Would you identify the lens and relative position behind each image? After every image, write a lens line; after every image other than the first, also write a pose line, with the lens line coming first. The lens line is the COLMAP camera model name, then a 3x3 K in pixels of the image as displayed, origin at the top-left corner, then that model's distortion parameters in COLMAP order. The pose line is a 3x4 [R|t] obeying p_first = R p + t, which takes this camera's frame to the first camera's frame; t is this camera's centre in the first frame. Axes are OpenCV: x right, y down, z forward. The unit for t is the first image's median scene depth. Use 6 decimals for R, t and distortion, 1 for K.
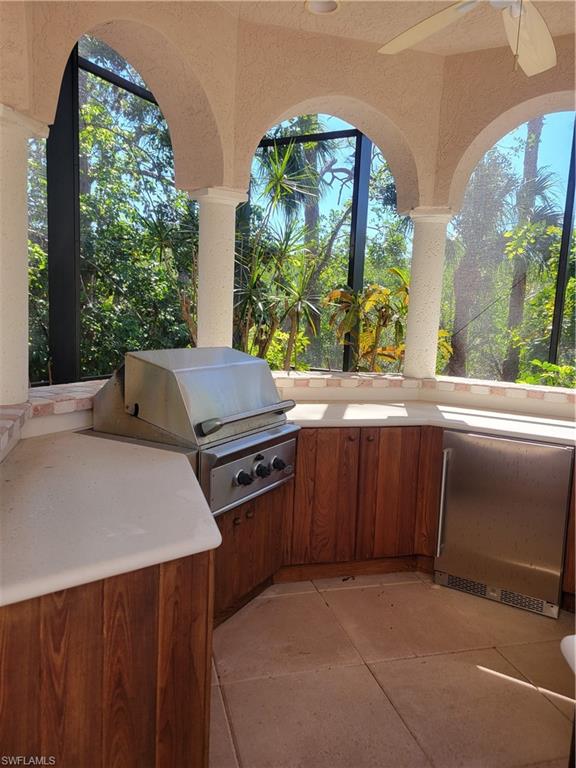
lens RADIAL K [[581.5, 0, 288.0], [0, 581.5, 384.0], [0, 0, 1]] dist [0.030413, -0.007537]
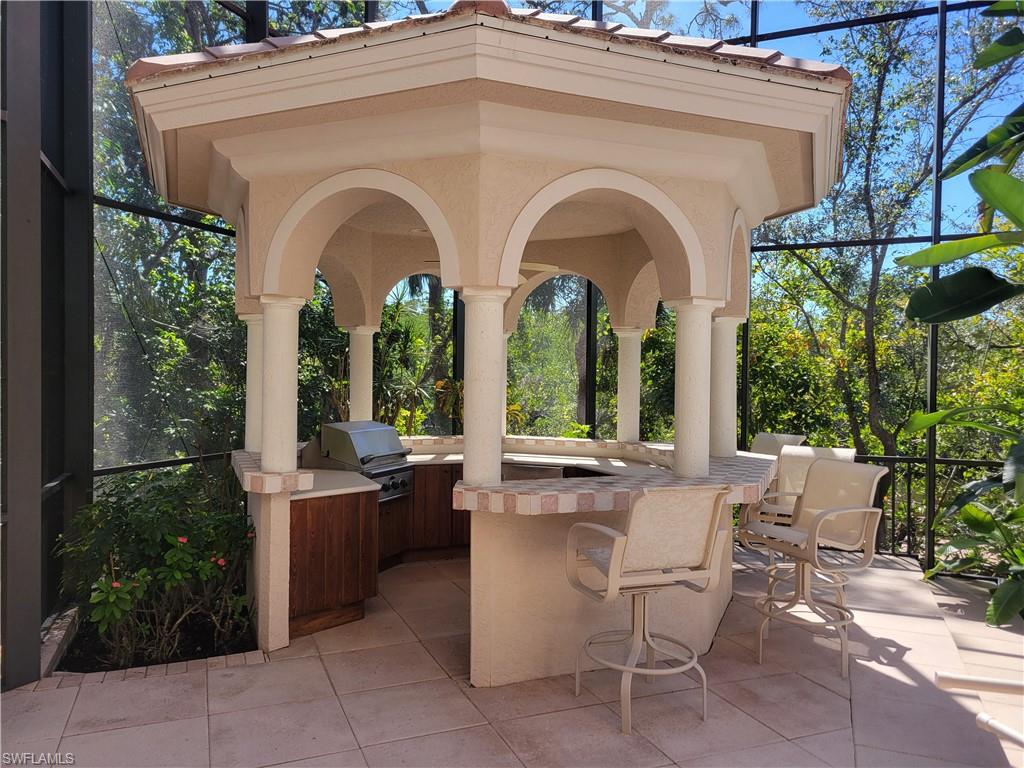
lens RADIAL K [[775.3, 0, 512.0], [0, 775.3, 384.0], [0, 0, 1]] dist [0.030413, -0.007537]
pose [[0.992332, -0.033251, 0.119047, 0.035191], [0.047007, 0.992290, -0.114677, 0.102422], [-0.114316, 0.119394, 0.986244, -1.213153]]
